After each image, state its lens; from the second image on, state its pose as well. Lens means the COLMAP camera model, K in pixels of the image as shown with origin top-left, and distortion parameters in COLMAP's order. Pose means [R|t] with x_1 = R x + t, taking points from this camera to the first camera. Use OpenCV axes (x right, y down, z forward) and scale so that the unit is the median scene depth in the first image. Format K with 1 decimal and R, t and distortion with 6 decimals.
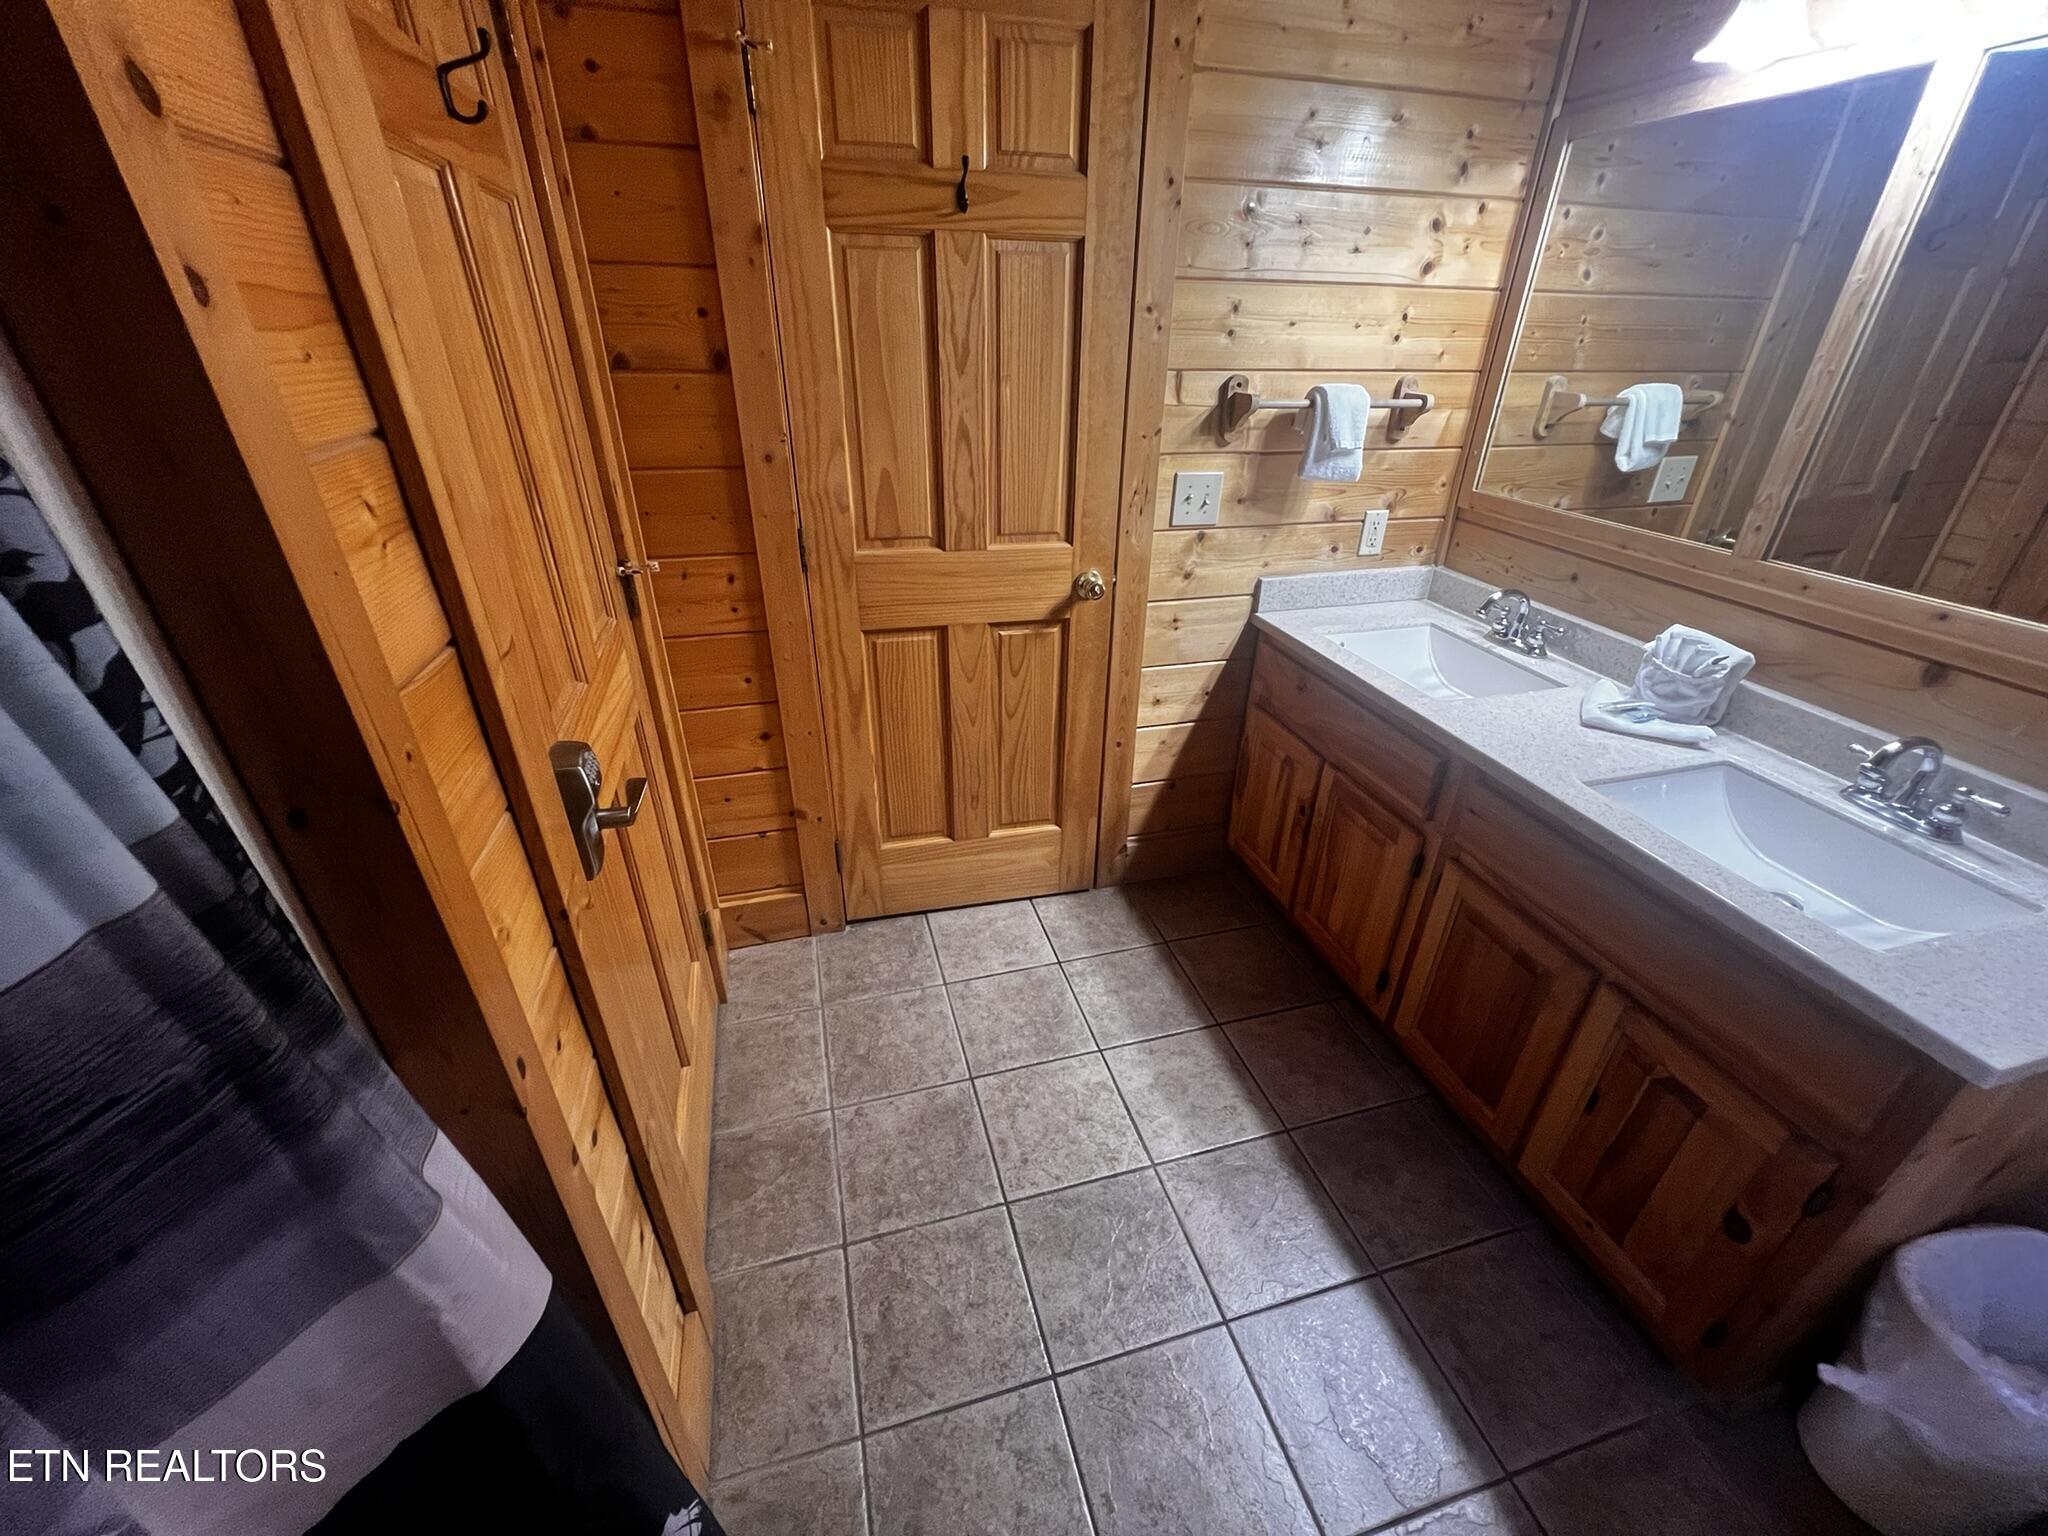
lens RADIAL K [[822.3, 0, 1023.5], [0, 822.3, 761.7], [0, 0, 1]] dist [-0.002833, 0.001037]
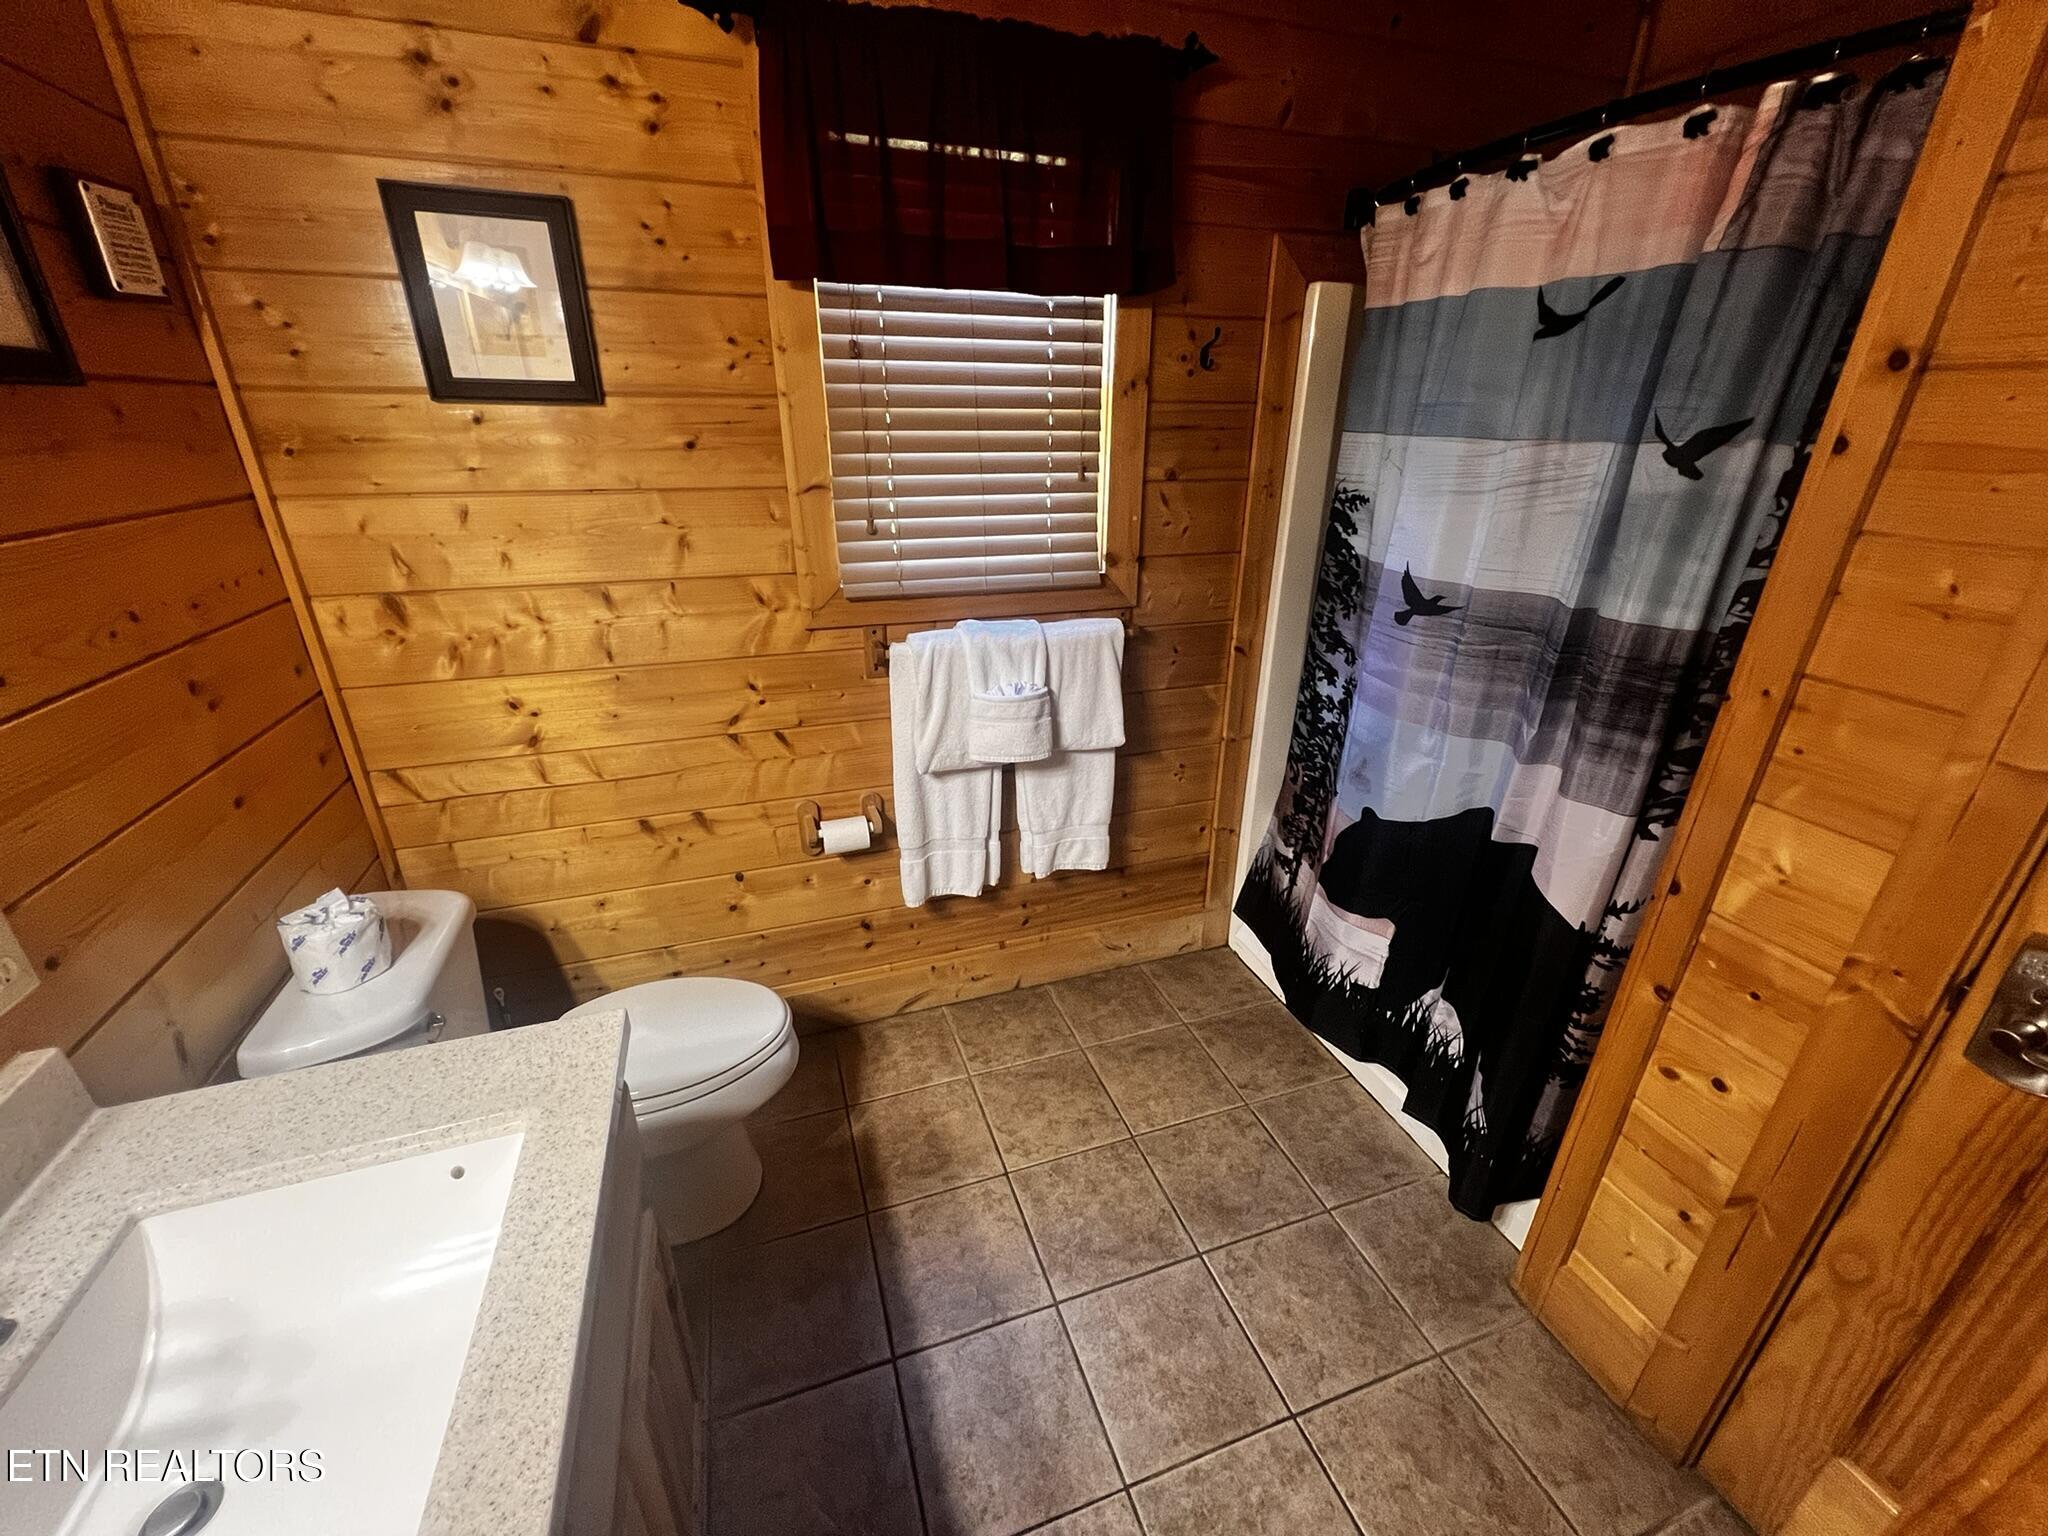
lens RADIAL K [[822.3, 0, 1025.0], [0, 822.3, 774.3], [0, 0, 1]] dist [-0.002833, 0.001037]
pose [[-0.997813, 0.009026, -0.065477, 0.386650], [-0.045921, 0.617843, 0.784960, -0.485711], [0.047540, 0.786250, -0.616077, 0.877683]]
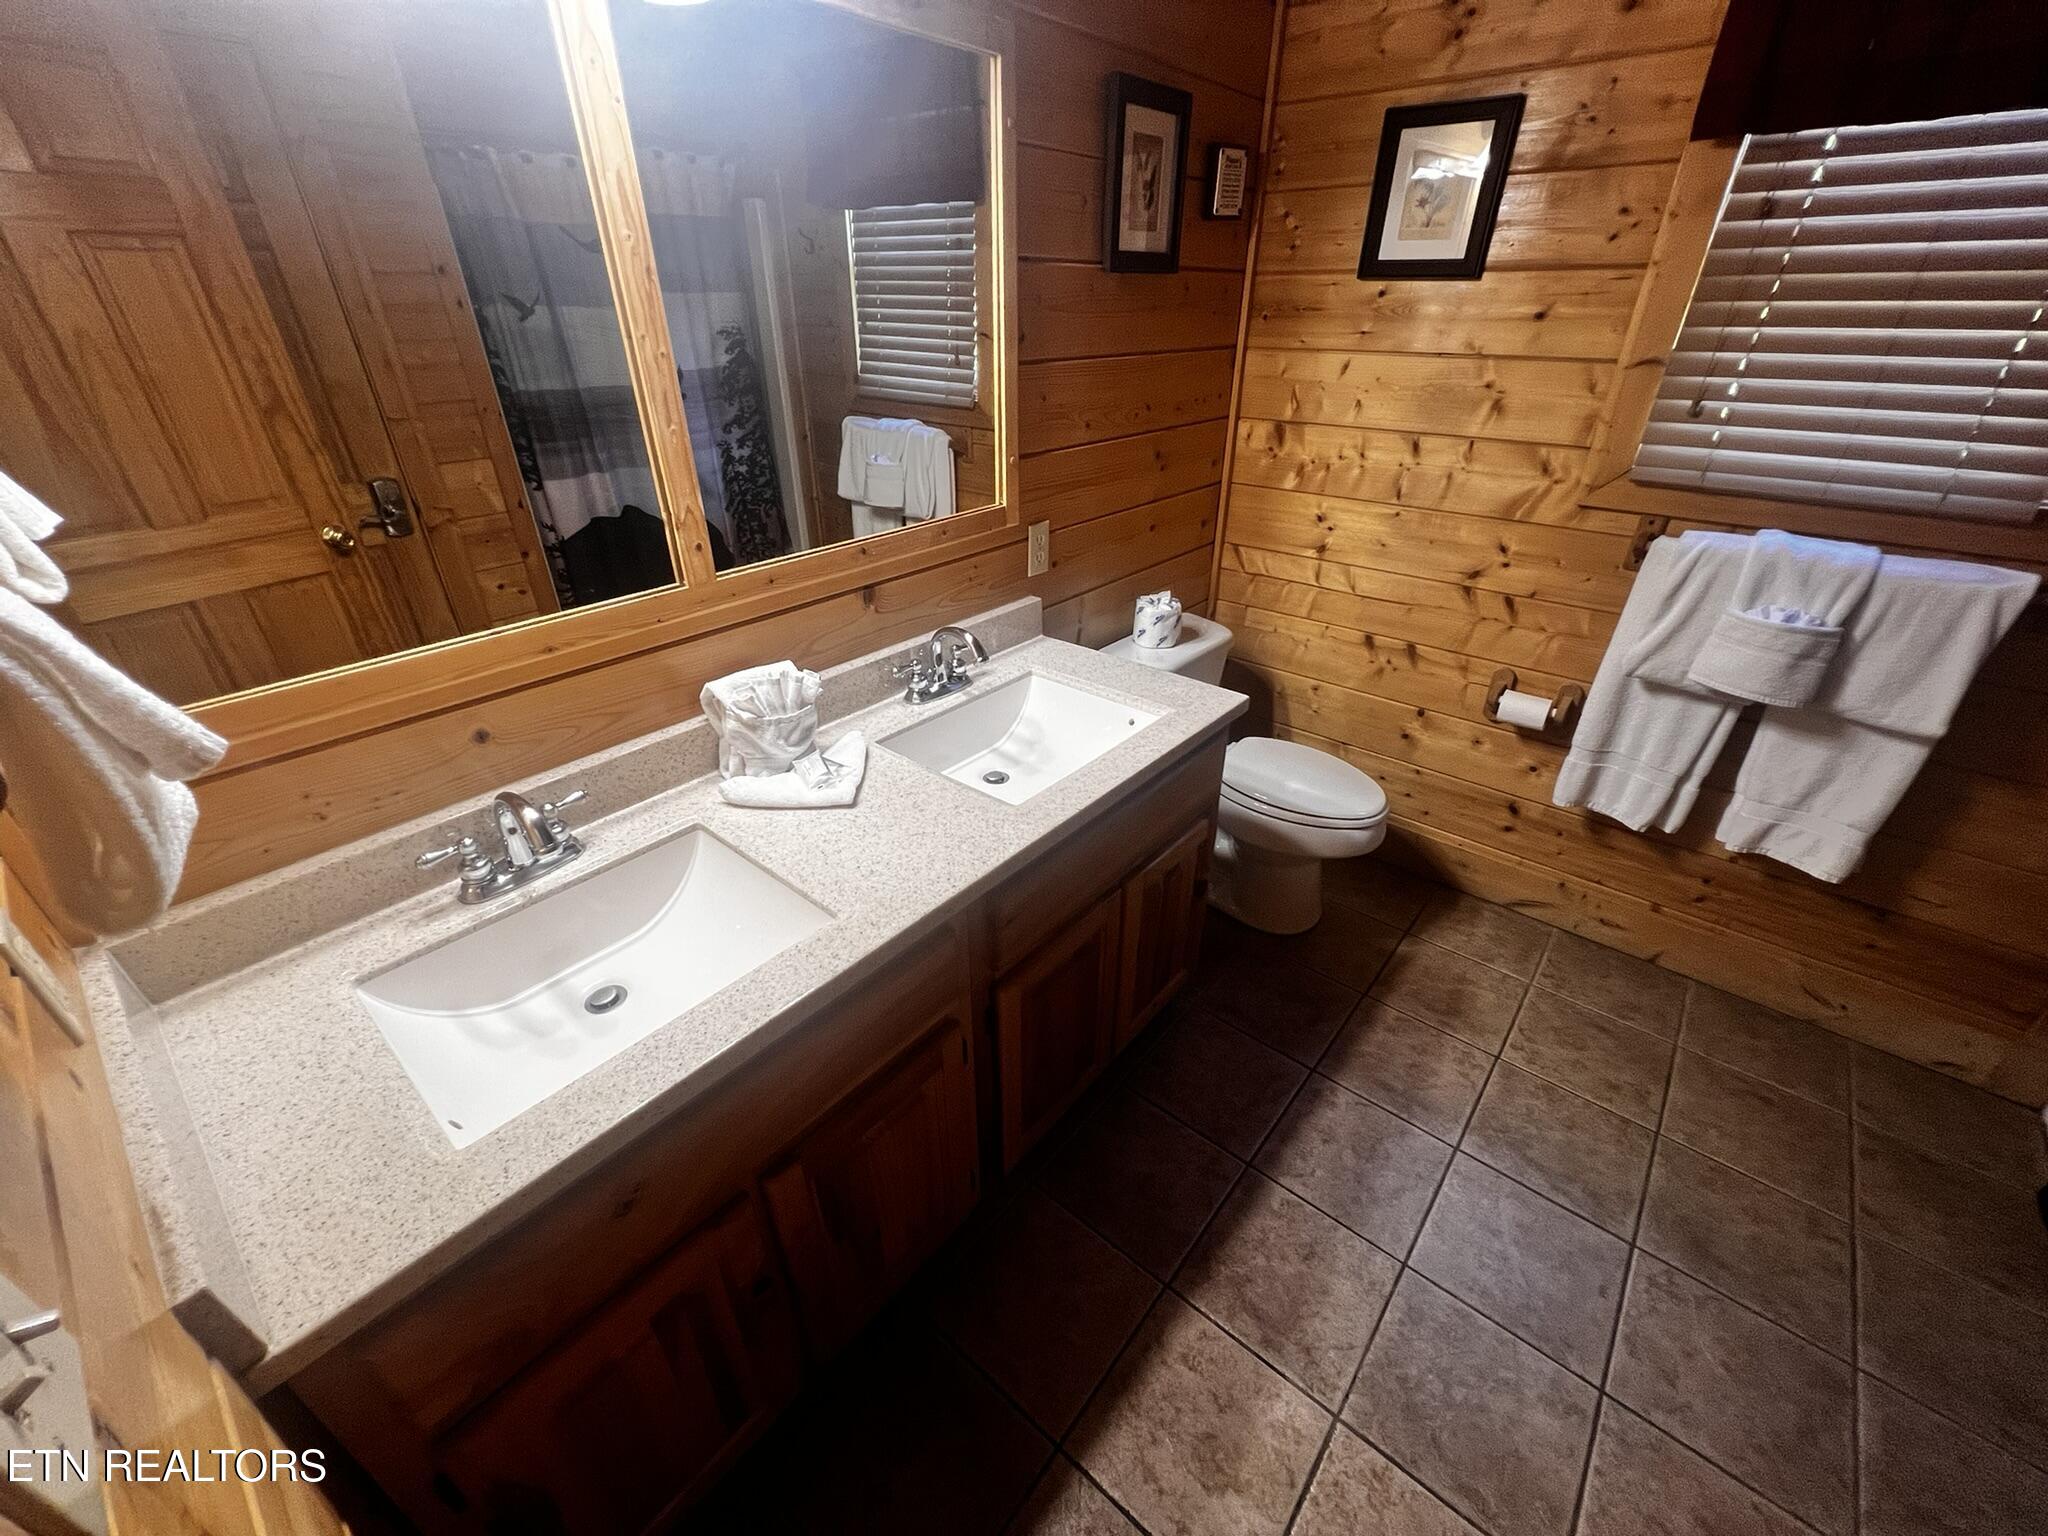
lens RADIAL K [[822.3, 0, 1026.2], [0, 822.3, 775.4], [0, 0, 1]] dist [-0.002833, 0.001037]
pose [[-0.561187, -0.422057, 0.711995, 0.031806], [0.389426, 0.624421, 0.677086, -0.573390], [-0.730354, 0.657241, -0.186057, 1.070273]]
